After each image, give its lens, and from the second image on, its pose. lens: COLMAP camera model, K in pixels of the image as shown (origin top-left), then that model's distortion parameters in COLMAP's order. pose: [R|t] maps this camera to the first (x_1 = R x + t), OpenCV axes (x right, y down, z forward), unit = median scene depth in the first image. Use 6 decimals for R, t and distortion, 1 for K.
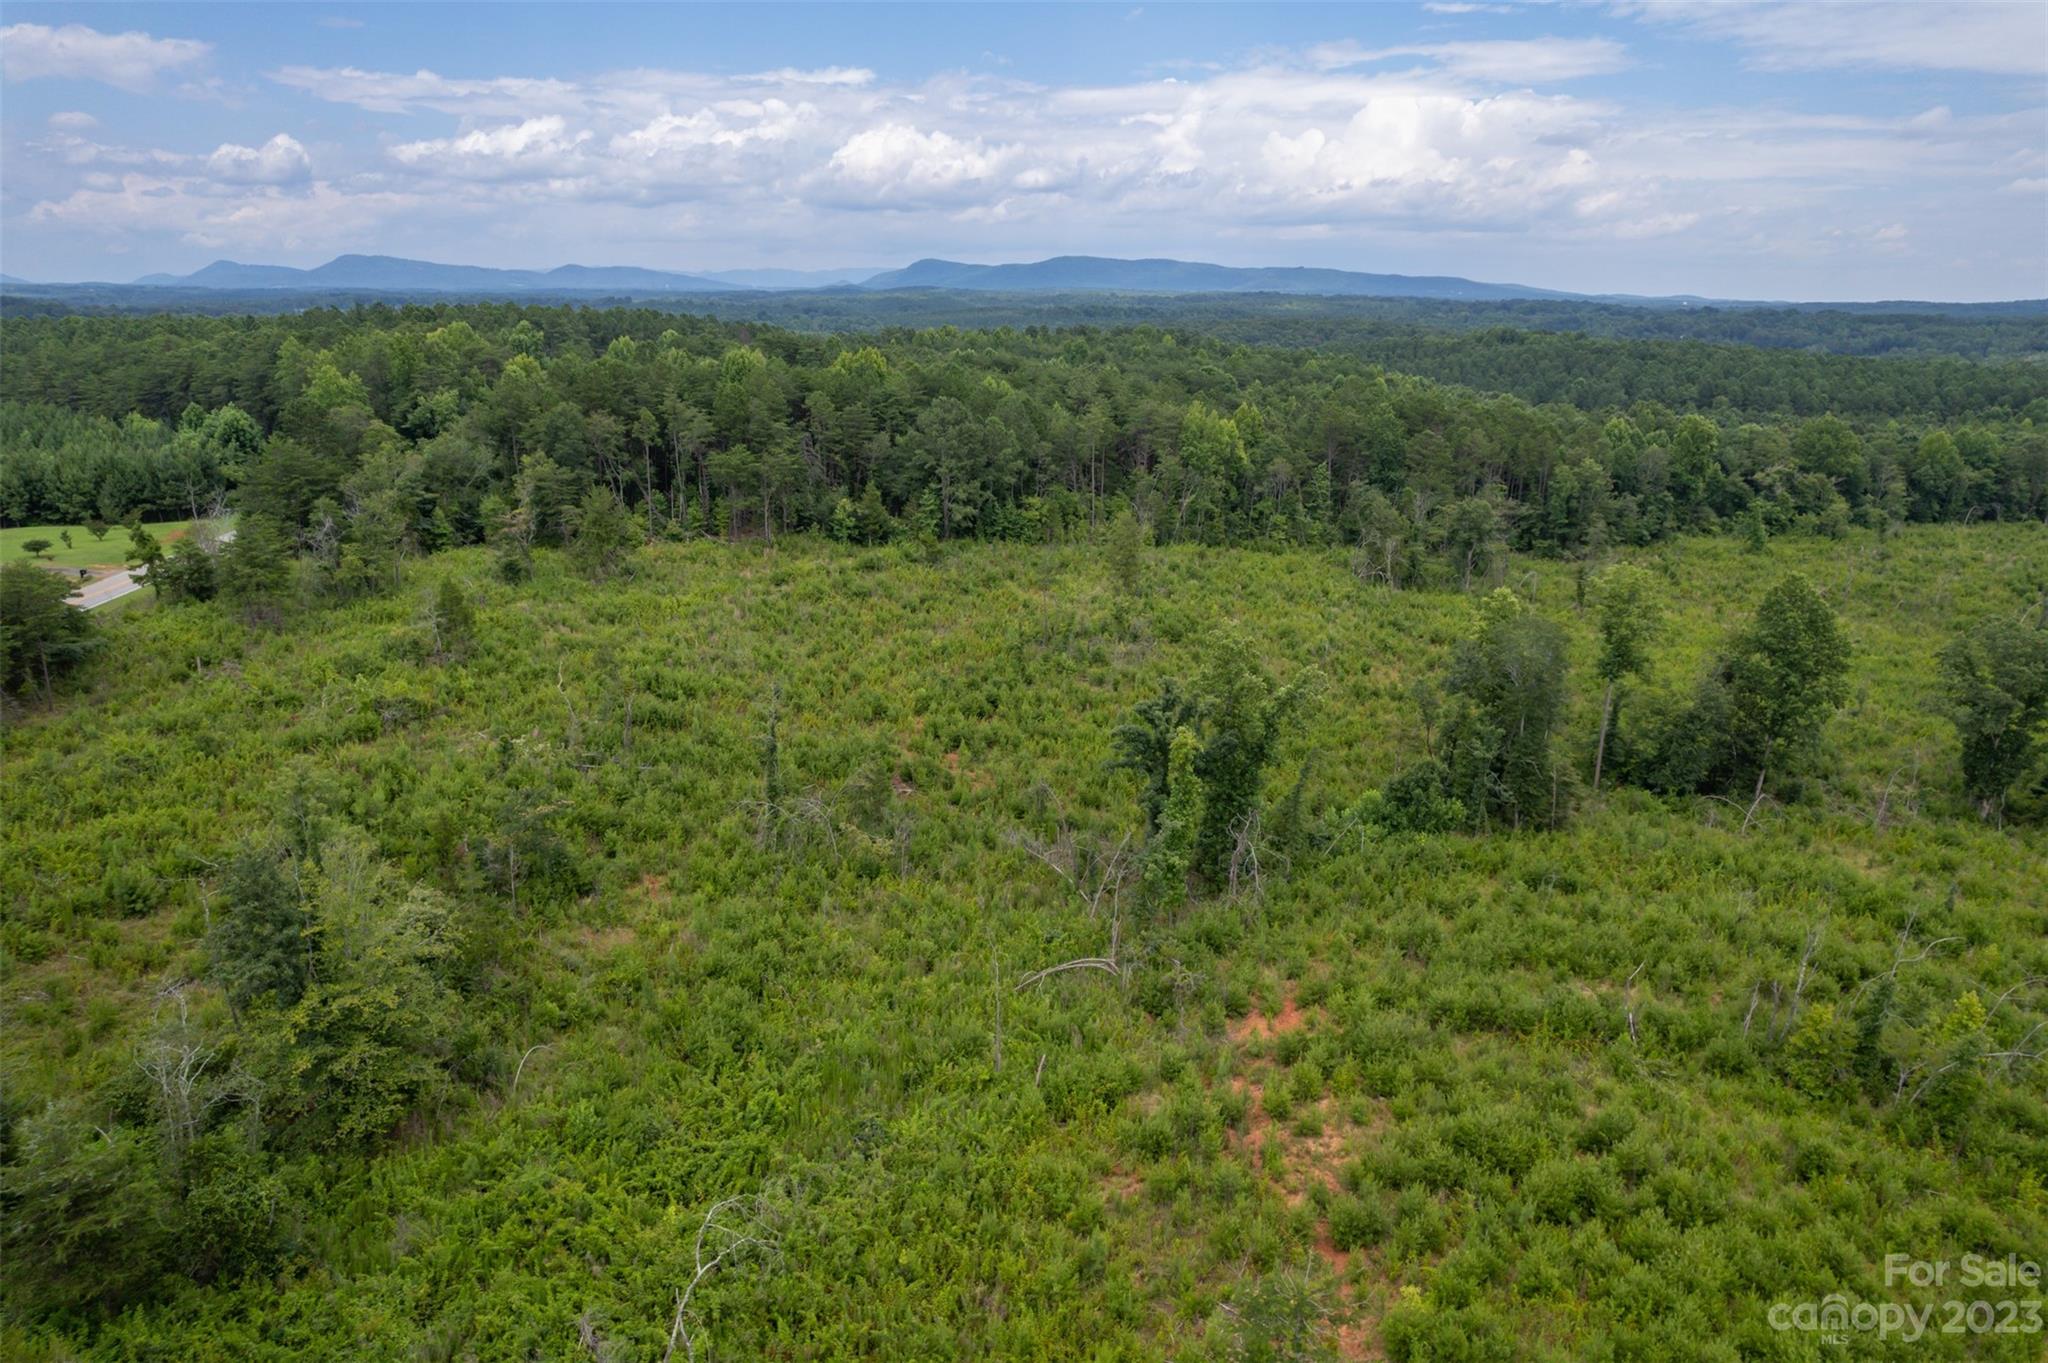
lens RADIAL K [[1298.5, 0, 1045.9], [0, 1298.5, 698.1], [0, 0, 1]] dist [-0.067889, 0.060170]
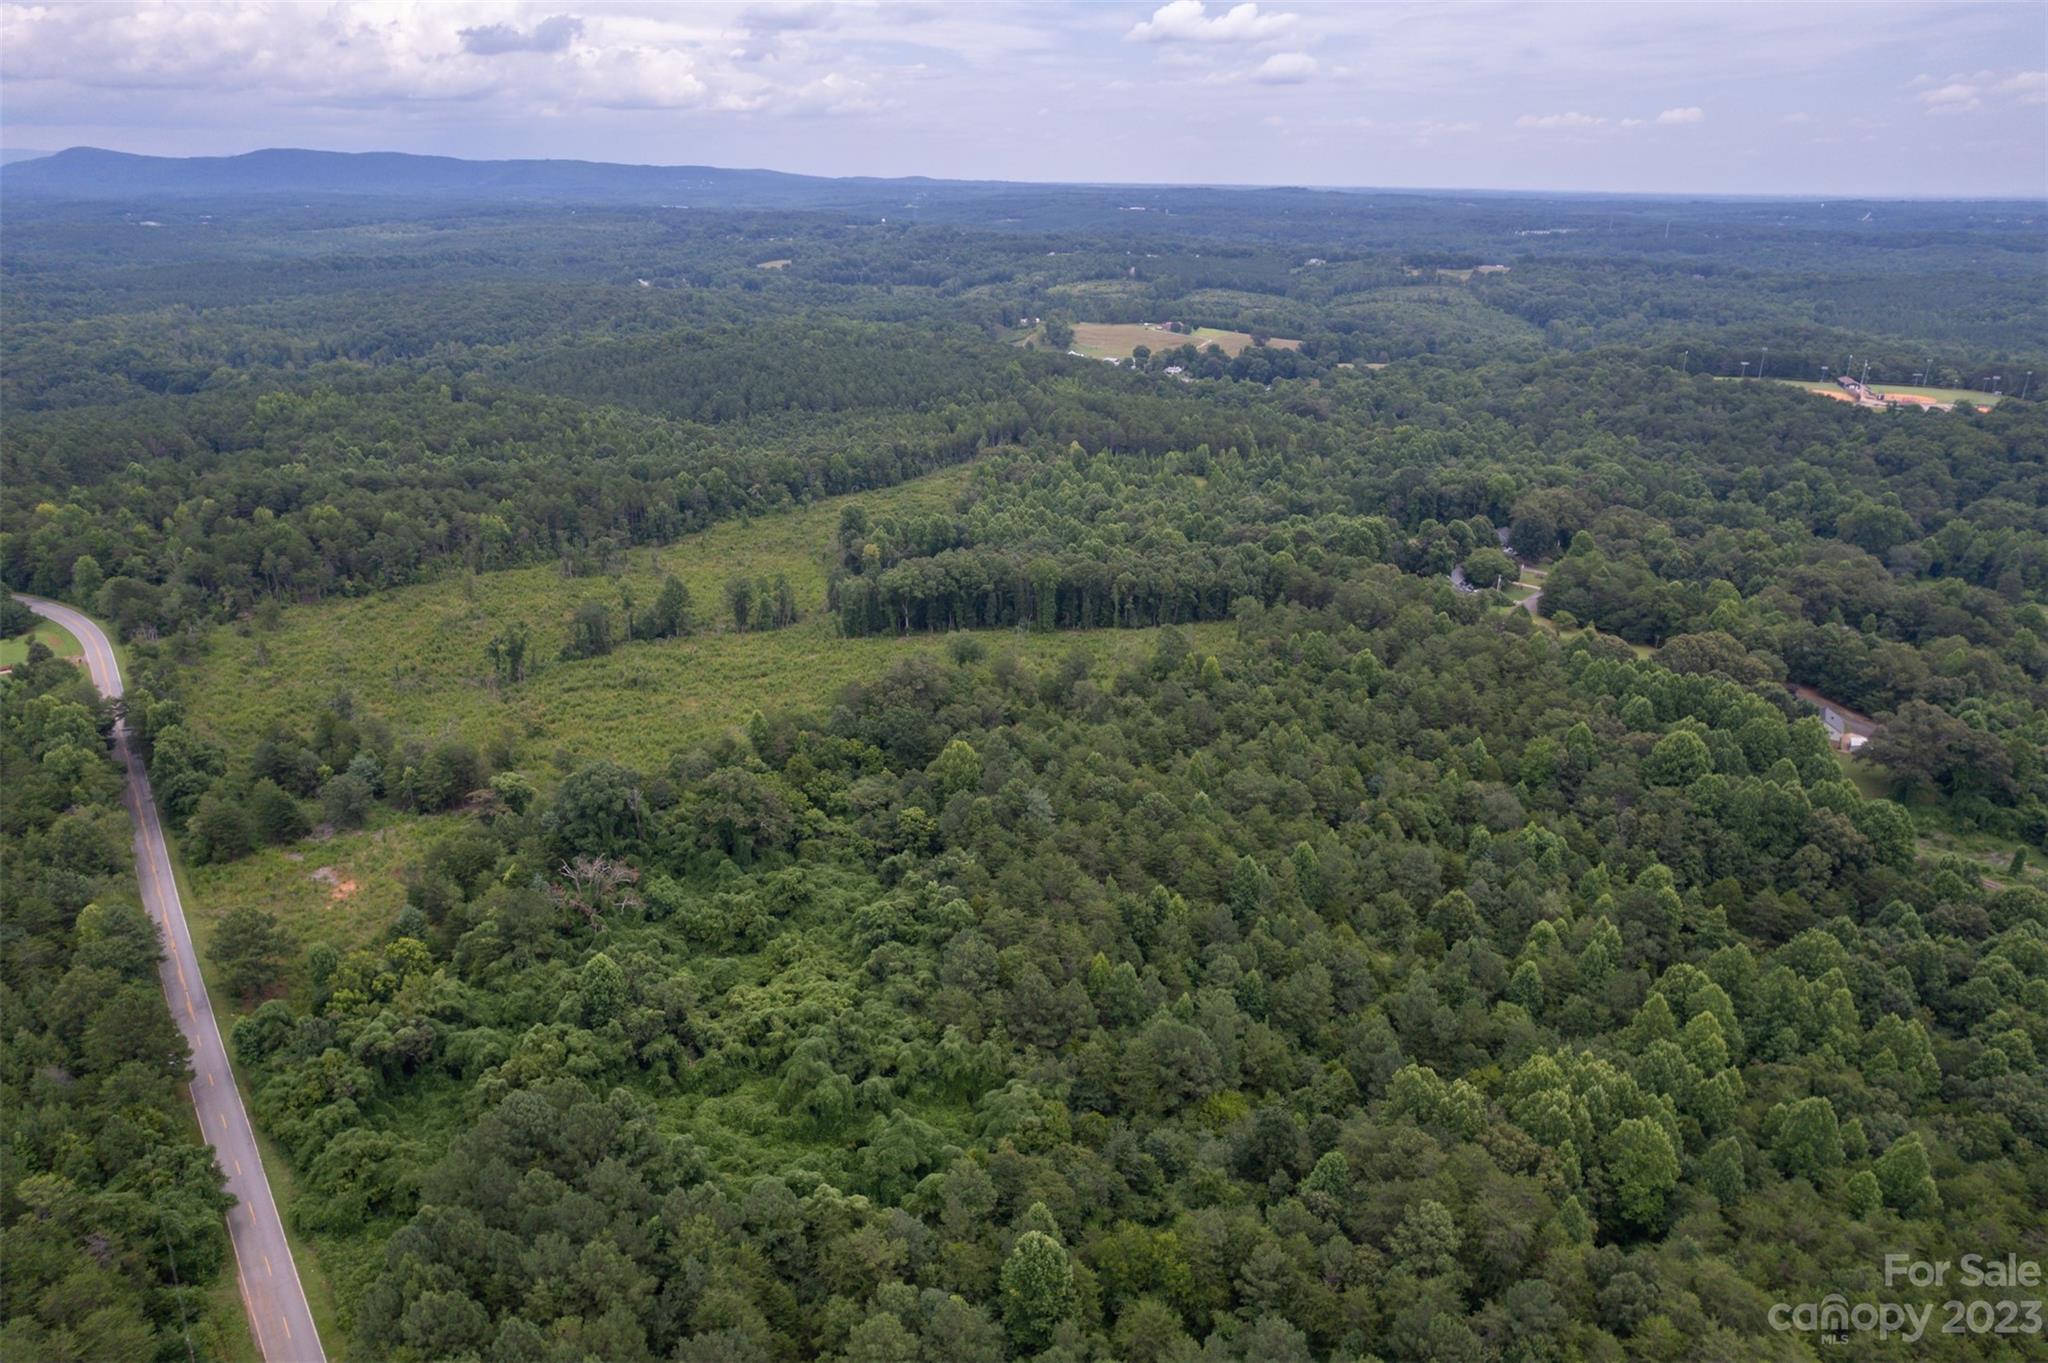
lens RADIAL K [[1298.5, 0, 1055.7], [0, 1298.5, 673.4], [0, 0, 1]] dist [-0.067889, 0.060170]
pose [[0.859477, -0.186201, 0.476055, -0.150015], [0.150382, 0.982187, 0.112664, -0.037184], [-0.488553, -0.025242, 0.872169, -1.508744]]
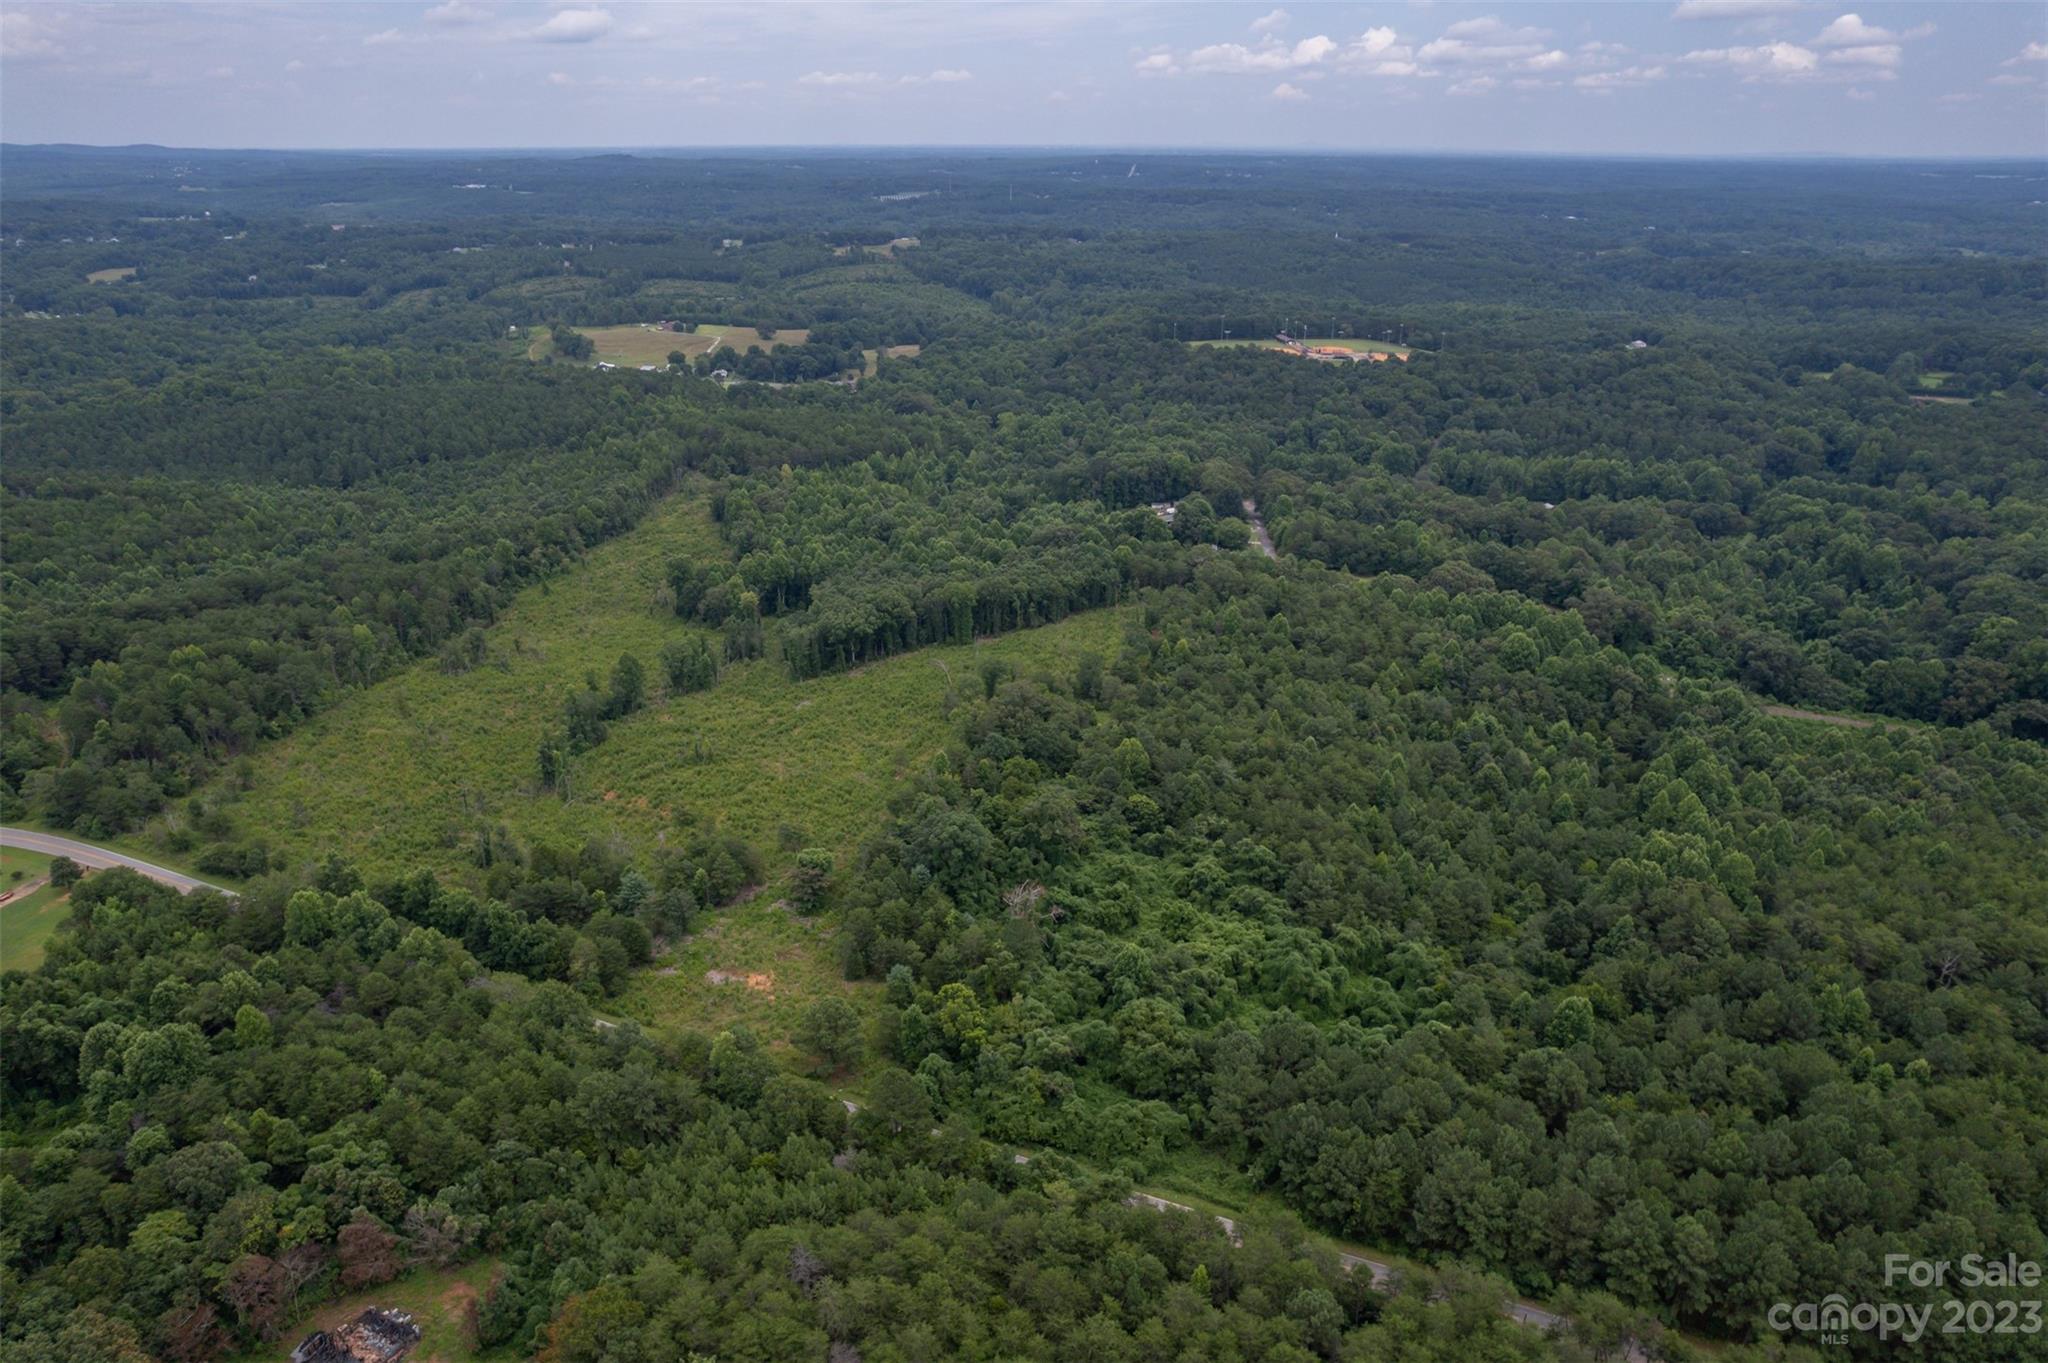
lens RADIAL K [[1298.5, 0, 1036.0], [0, 1298.5, 671.3], [0, 0, 1]] dist [-0.067889, 0.060170]
pose [[0.514653, -0.334321, 0.789533, -0.985095], [0.250943, 0.939257, 0.234144, -0.343432], [-0.819854, 0.077624, 0.567287, -1.165411]]
